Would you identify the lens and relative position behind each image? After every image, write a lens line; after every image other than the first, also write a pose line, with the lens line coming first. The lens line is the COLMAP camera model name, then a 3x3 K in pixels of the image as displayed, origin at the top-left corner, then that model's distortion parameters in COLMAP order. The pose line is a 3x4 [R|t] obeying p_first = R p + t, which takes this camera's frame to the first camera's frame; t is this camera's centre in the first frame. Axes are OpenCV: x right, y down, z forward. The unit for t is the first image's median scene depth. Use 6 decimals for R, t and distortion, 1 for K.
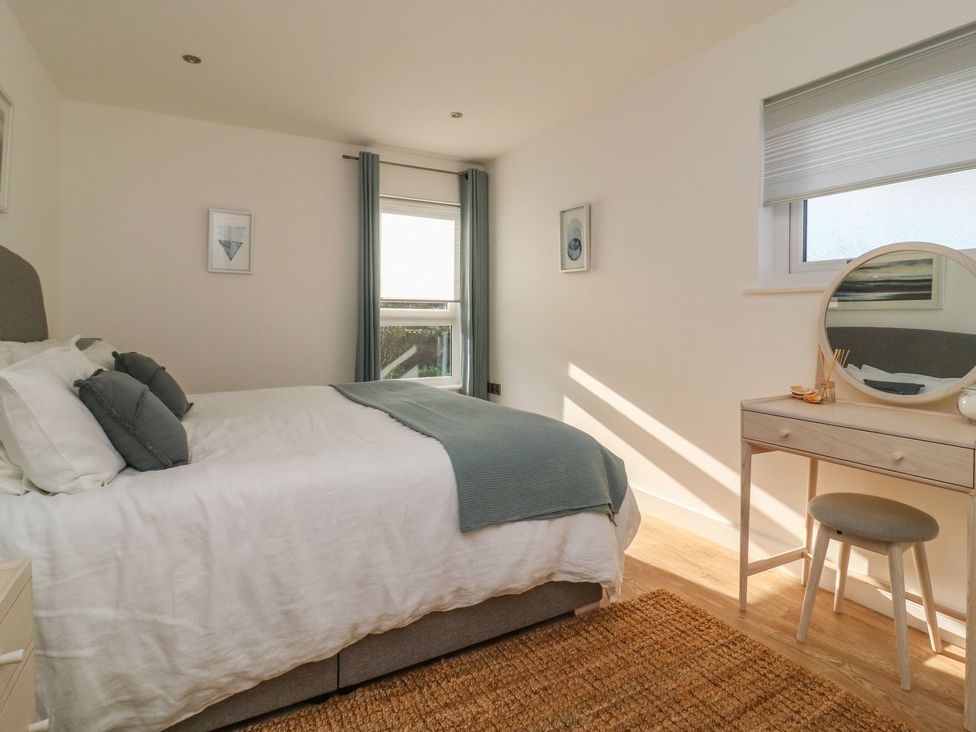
lens RADIAL K [[523.2, 0, 496.7], [0, 523.2, 365.8], [0, 0, 1]] dist [-0.020695, -0.005806]
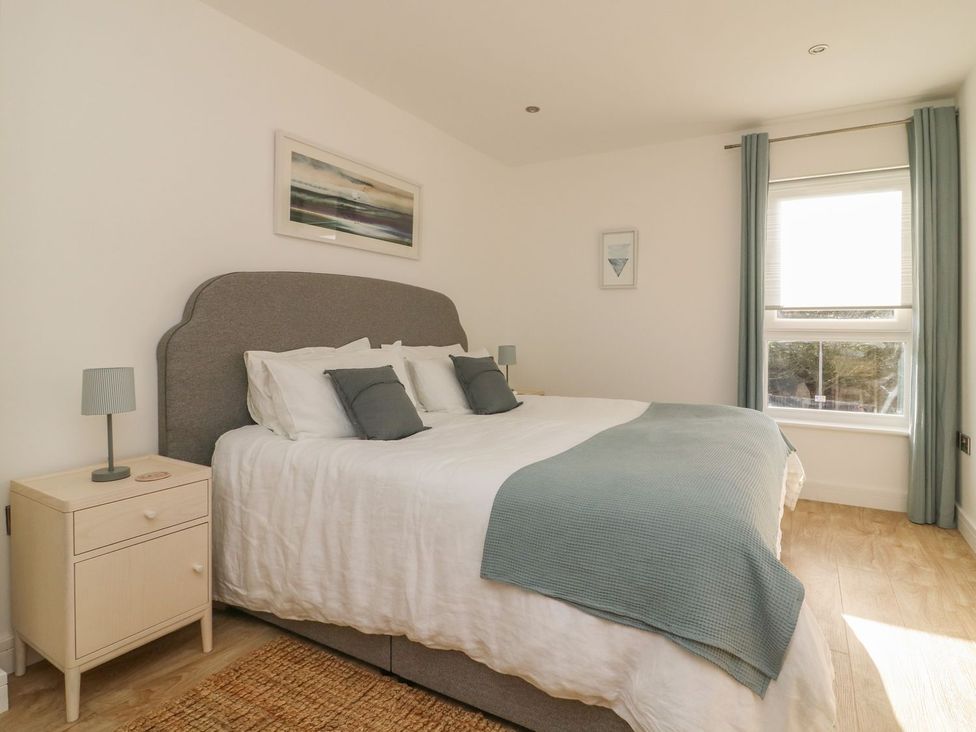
lens RADIAL K [[523.2, 0, 495.4], [0, 523.2, 366.1], [0, 0, 1]] dist [-0.020695, -0.005806]
pose [[0.516302, 0.054015, -0.854702, 0.285997], [-0.077140, 0.996885, 0.016403, -0.018363], [0.852925, 0.057463, 0.518860, 0.242332]]
